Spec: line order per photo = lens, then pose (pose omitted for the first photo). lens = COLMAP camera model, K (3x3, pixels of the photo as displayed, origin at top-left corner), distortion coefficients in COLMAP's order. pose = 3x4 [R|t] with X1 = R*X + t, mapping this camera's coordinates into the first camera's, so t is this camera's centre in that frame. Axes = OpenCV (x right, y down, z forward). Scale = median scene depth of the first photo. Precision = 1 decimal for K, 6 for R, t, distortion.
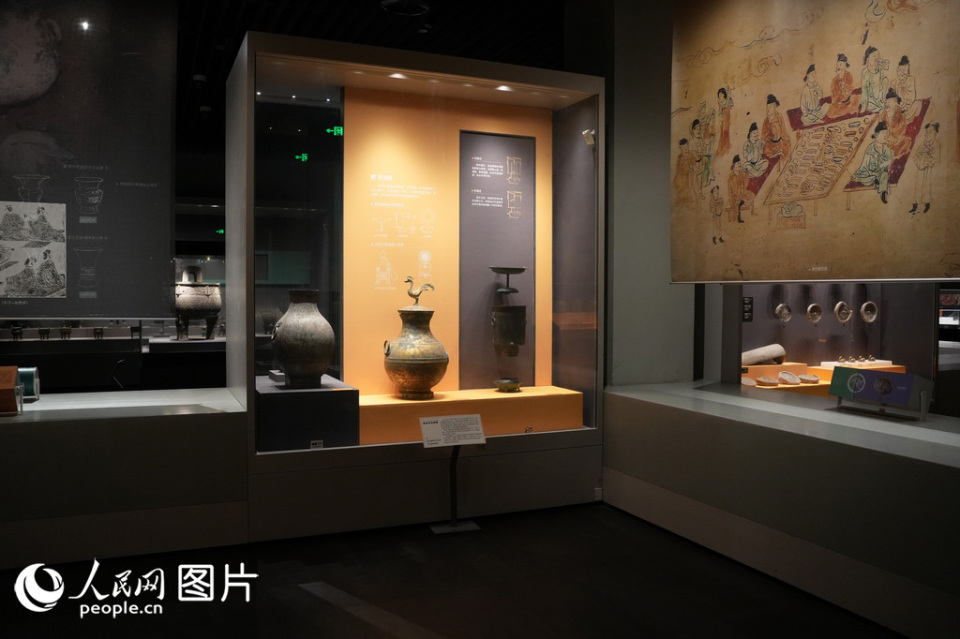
lens RADIAL K [[773.9, 0, 481.1], [0, 773.9, 304.7], [0, 0, 1]] dist [-0.104411, 0.095078]
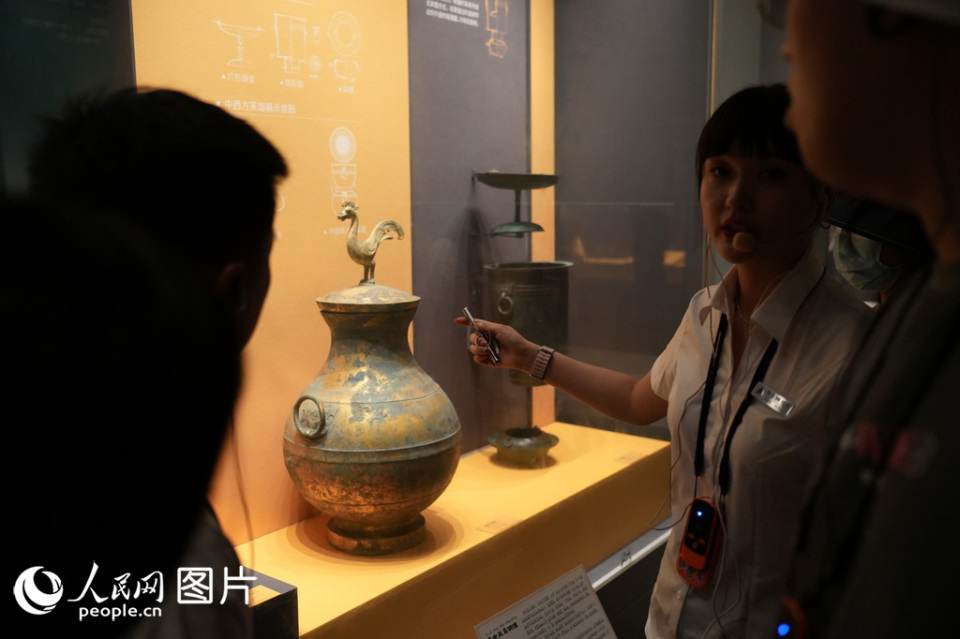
lens RADIAL K [[910.9, 0, 480.5], [0, 910.9, 305.6], [0, 0, 1]] dist [-0.006089, 0.000246]
pose [[0.874363, -0.069285, 0.480301, -0.238315], [0.016332, 0.993396, 0.113569, -0.035613], [-0.484998, -0.091456, 0.869720, 0.609156]]
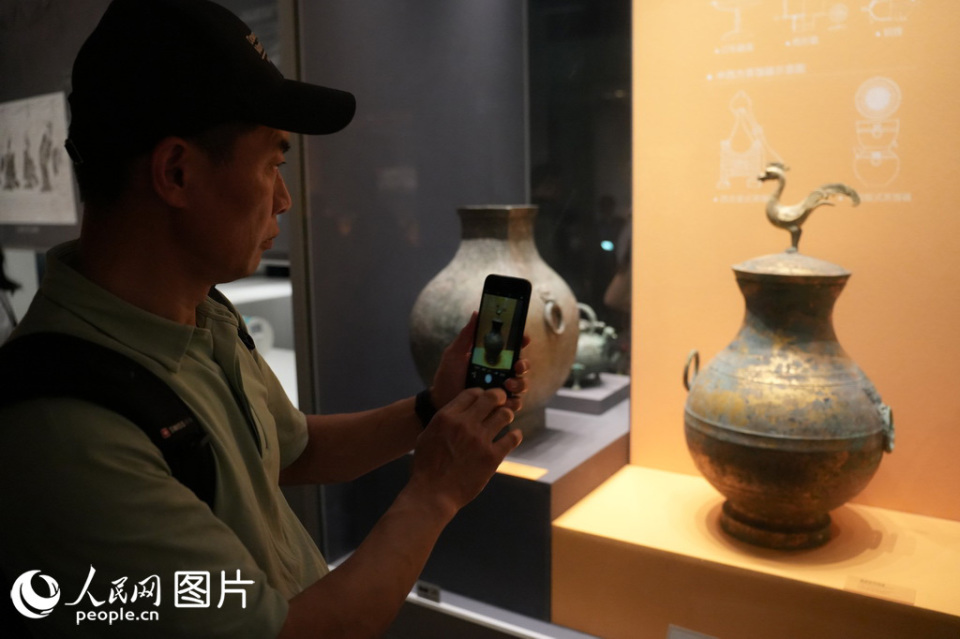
lens RADIAL K [[773.9, 0, 481.1], [0, 773.9, 304.7], [0, 0, 1]] dist [-0.104411, 0.095078]
pose [[0.561183, 0.102840, -0.821278, 0.104647], [0.004101, 0.991893, 0.127007, -0.018373], [0.827681, -0.074642, 0.556212, 0.713220]]
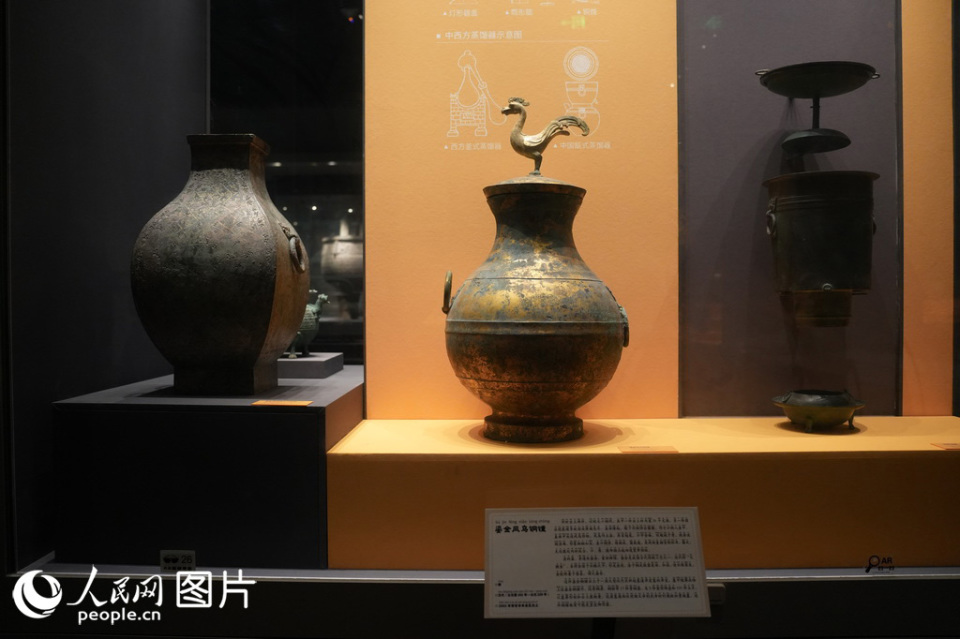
lens RADIAL K [[773.9, 0, 481.1], [0, 773.9, 304.7], [0, 0, 1]] dist [-0.104411, 0.095078]
pose [[0.910781, -0.001454, -0.412886, 0.040371], [-0.000671, 0.999987, -0.005003, 0.061716], [0.412888, 0.004834, 0.910769, 0.661751]]
